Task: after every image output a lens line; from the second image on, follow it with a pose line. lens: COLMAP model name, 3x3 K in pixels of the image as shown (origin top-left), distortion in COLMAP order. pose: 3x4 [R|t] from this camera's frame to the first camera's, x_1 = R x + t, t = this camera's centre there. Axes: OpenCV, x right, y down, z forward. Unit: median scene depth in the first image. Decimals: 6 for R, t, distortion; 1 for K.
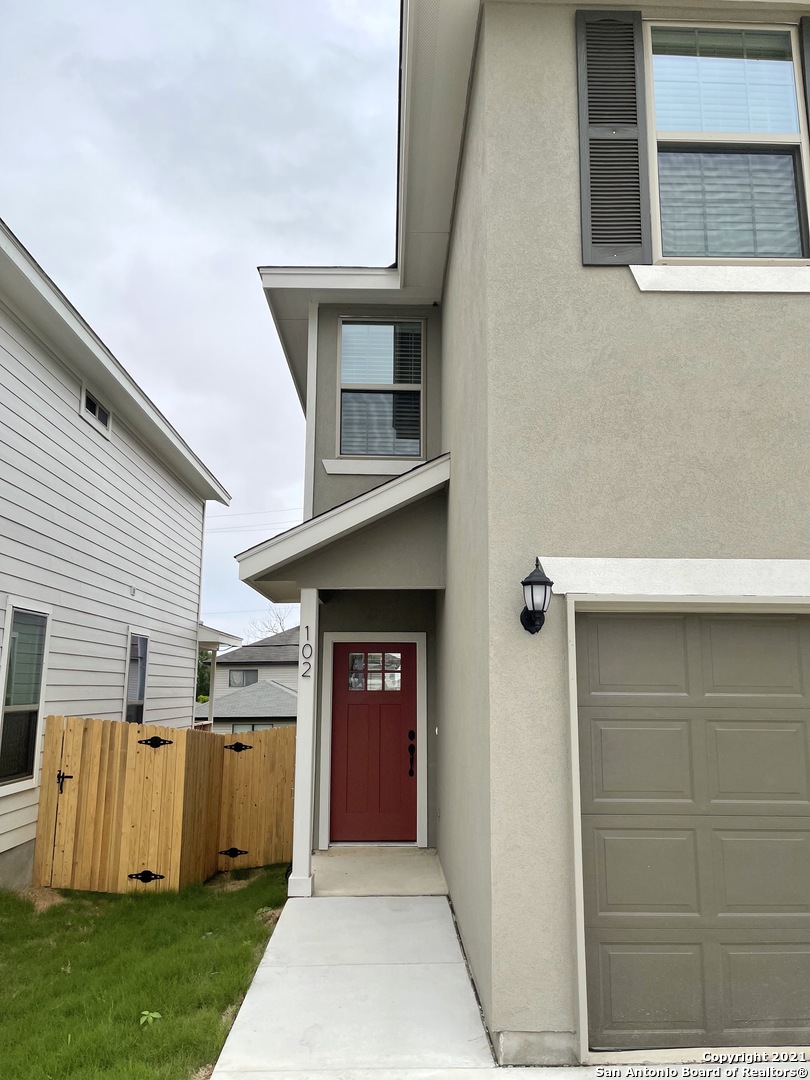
lens RADIAL K [[813.3, 0, 406.1], [0, 813.3, 540.4], [0, 0, 1]] dist [0.064533, -0.082170]
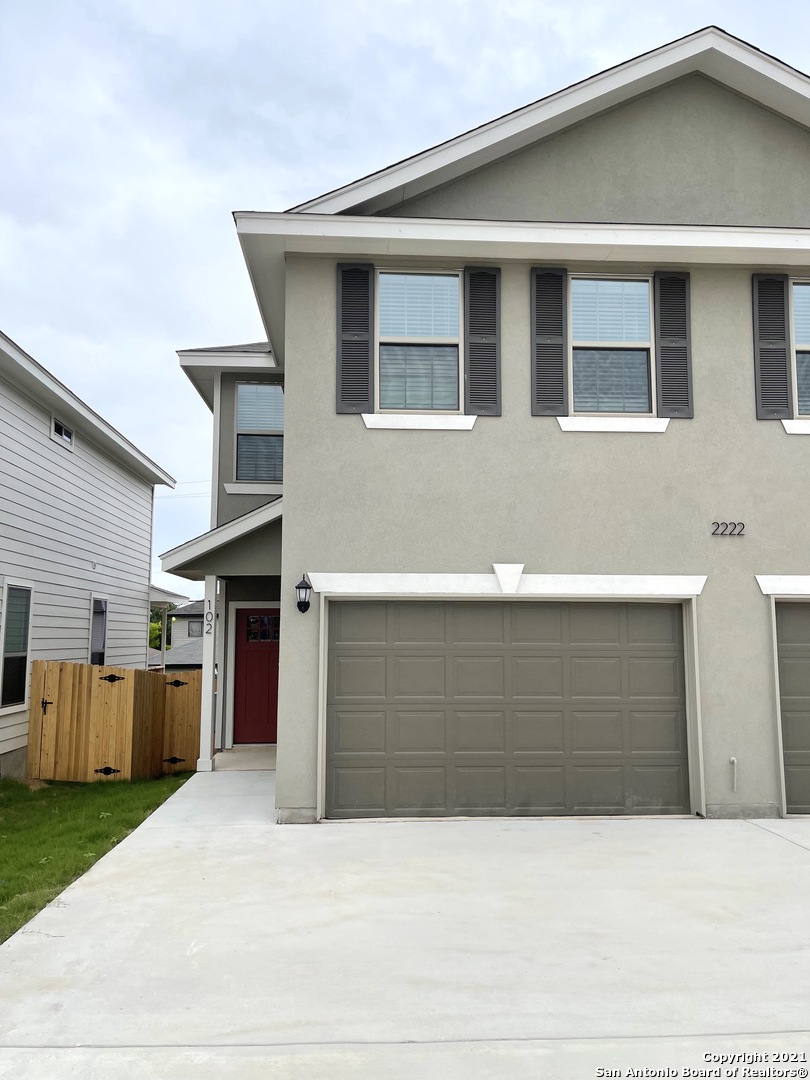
lens RADIAL K [[813.3, 0, 404.0], [0, 813.3, 542.8], [0, 0, 1]] dist [0.064533, -0.082170]
pose [[0.999323, -0.000086, 0.036798, 0.159858], [-0.002288, 0.997916, 0.064480, -0.086741], [-0.036727, -0.064520, 0.997240, -0.453198]]
